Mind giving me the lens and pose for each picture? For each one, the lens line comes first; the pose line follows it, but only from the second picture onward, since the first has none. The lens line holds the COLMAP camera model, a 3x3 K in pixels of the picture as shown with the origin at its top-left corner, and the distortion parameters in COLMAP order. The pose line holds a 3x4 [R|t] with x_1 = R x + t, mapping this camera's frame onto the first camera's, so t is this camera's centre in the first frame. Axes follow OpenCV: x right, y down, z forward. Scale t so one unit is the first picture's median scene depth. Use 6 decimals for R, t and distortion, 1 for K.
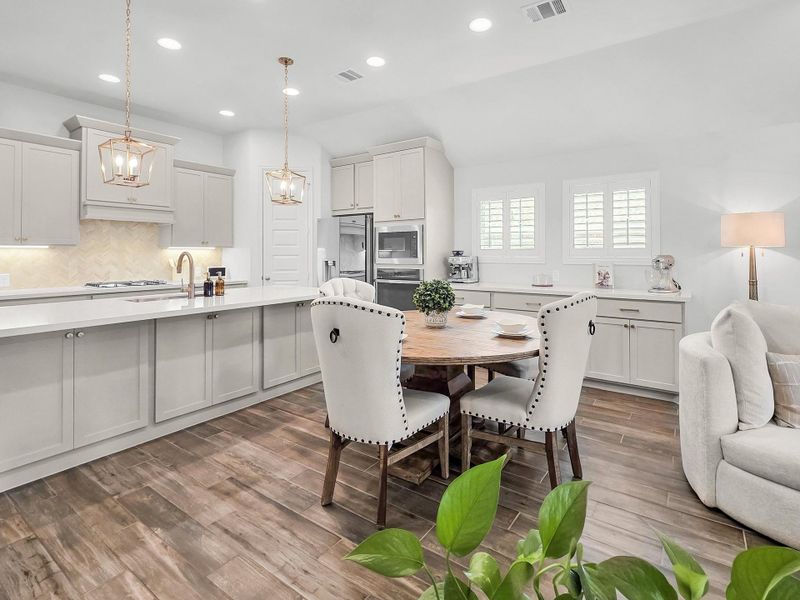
lens RADIAL K [[400.6, 0, 423.5], [0, 400.6, 249.4], [0, 0, 1]] dist [0.001073, -0.000444]
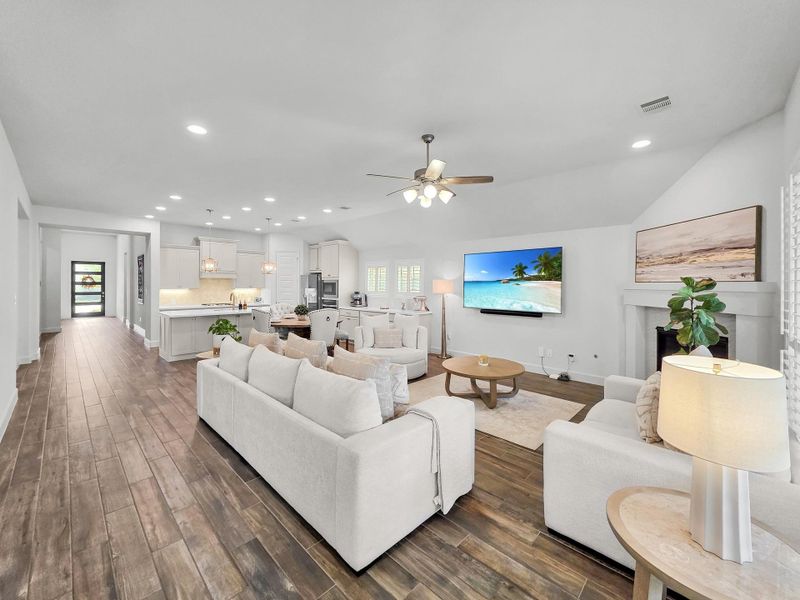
lens RADIAL K [[327.1, 0, 401.1], [0, 327.1, 285.1], [0, 0, 1]] dist [0.002405, 0.000291]
pose [[0.984470, 0.007044, -0.175410, 0.765470], [-0.005082, 0.999919, 0.011631, -0.064404], [0.175478, -0.010559, 0.984427, -0.818128]]
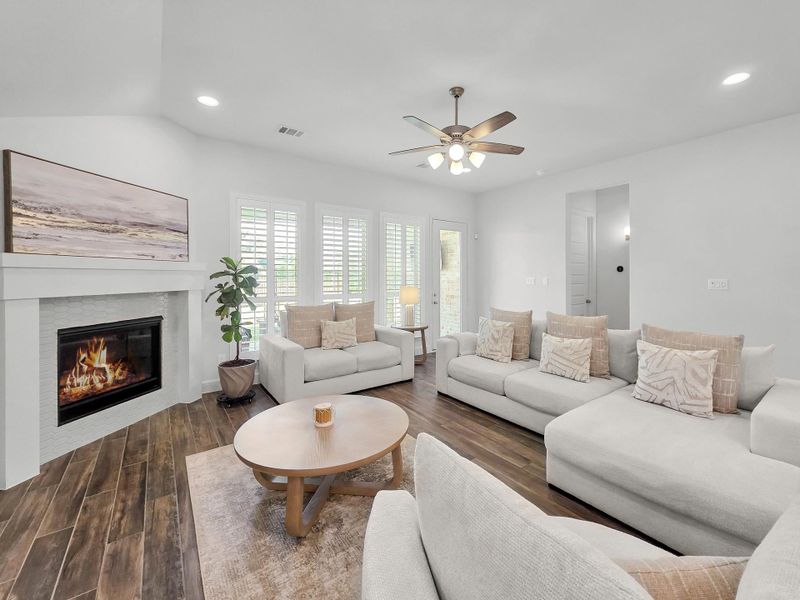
lens RADIAL K [[339.2, 0, 421.2], [0, 339.2, 276.9], [0, 0, 1]] dist [-0.000033, 0.000021]
pose [[-0.949675, 0.001442, 0.313235, 0.530489], [-0.000361, 0.999984, -0.005698, -0.022773], [-0.313238, -0.005524, -0.949659, 0.717767]]
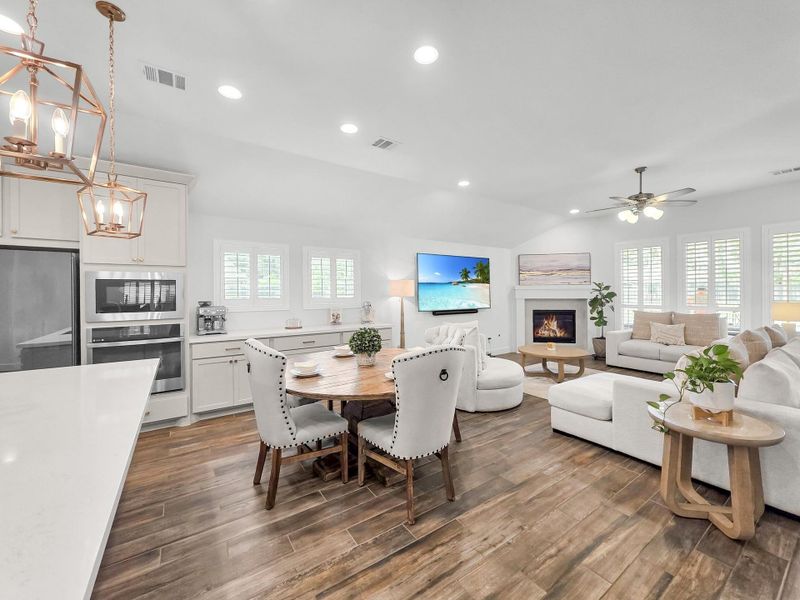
lens RADIAL K [[324.5, 0, 405.0], [0, 324.5, 293.0], [0, 0, 1]] dist [0.000382, 0.000190]
pose [[0.364832, -0.002367, 0.931070, -0.571996], [-0.003556, 0.999986, 0.003936, -0.025934], [-0.931066, -0.004747, 0.364819, 0.333528]]
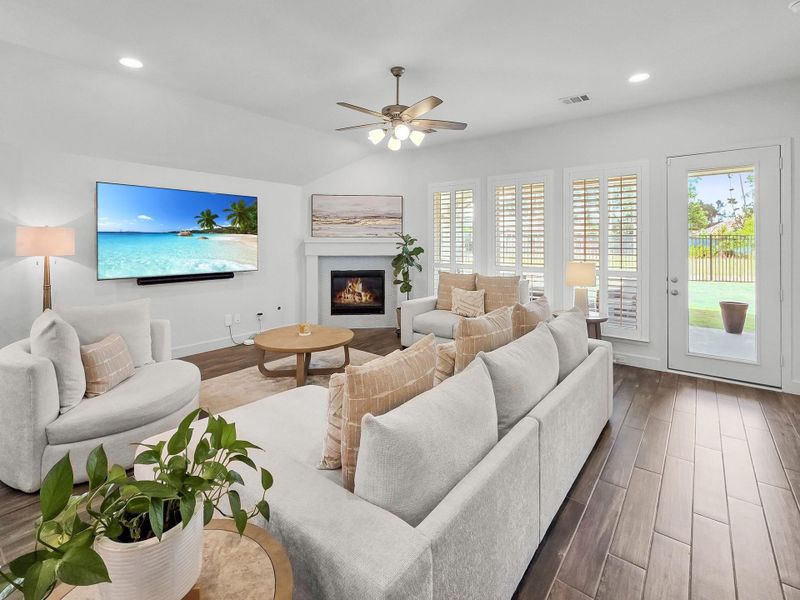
lens RADIAL K [[380.6, 0, 399.1], [0, 380.6, 242.8], [0, 0, 1]] dist [0.000557, 0.000078]
pose [[0.076752, -0.000385, 0.997050, -0.149770], [-0.009920, 0.999950, 0.001150, -0.045889], [-0.997001, -0.009979, 0.076744, -0.065441]]
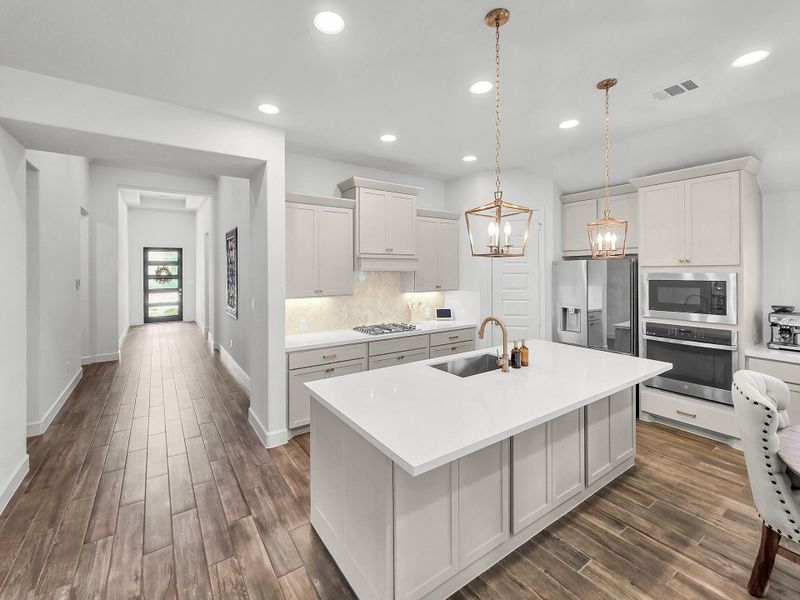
lens RADIAL K [[349.6, 0, 387.6], [0, 349.6, 271.8], [0, 0, 1]] dist [0.000349, 0.000203]
pose [[0.924243, -0.000791, -0.381804, -0.424342], [0.005453, 0.999923, 0.011127, -0.087242], [0.381766, -0.012366, 0.924176, 0.151351]]
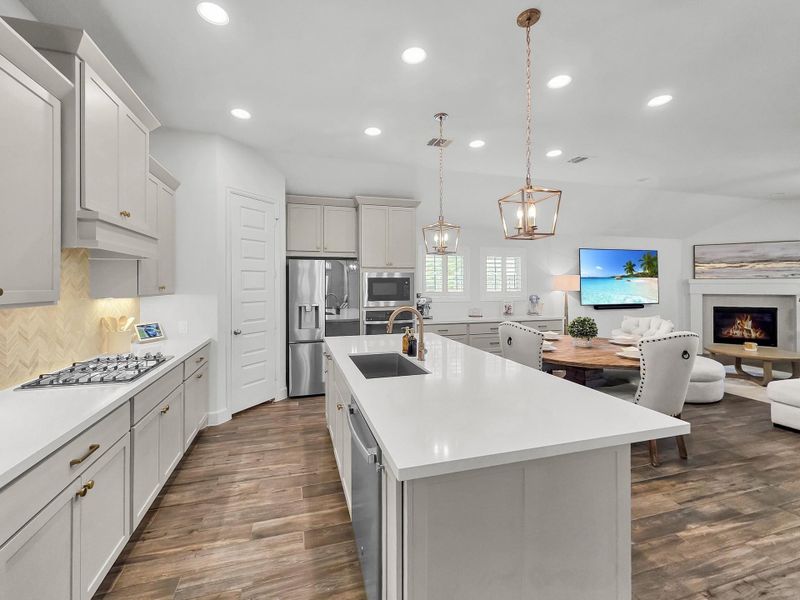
lens RADIAL K [[338.6, 0, 387.6], [0, 338.6, 284.6], [0, 0, 1]] dist [0.000713, 0.000396]
pose [[0.648689, -0.001083, 0.761053, -0.962504], [-0.005834, 0.999963, 0.006396, -0.037134], [-0.761032, -0.008588, 0.648658, 0.469798]]
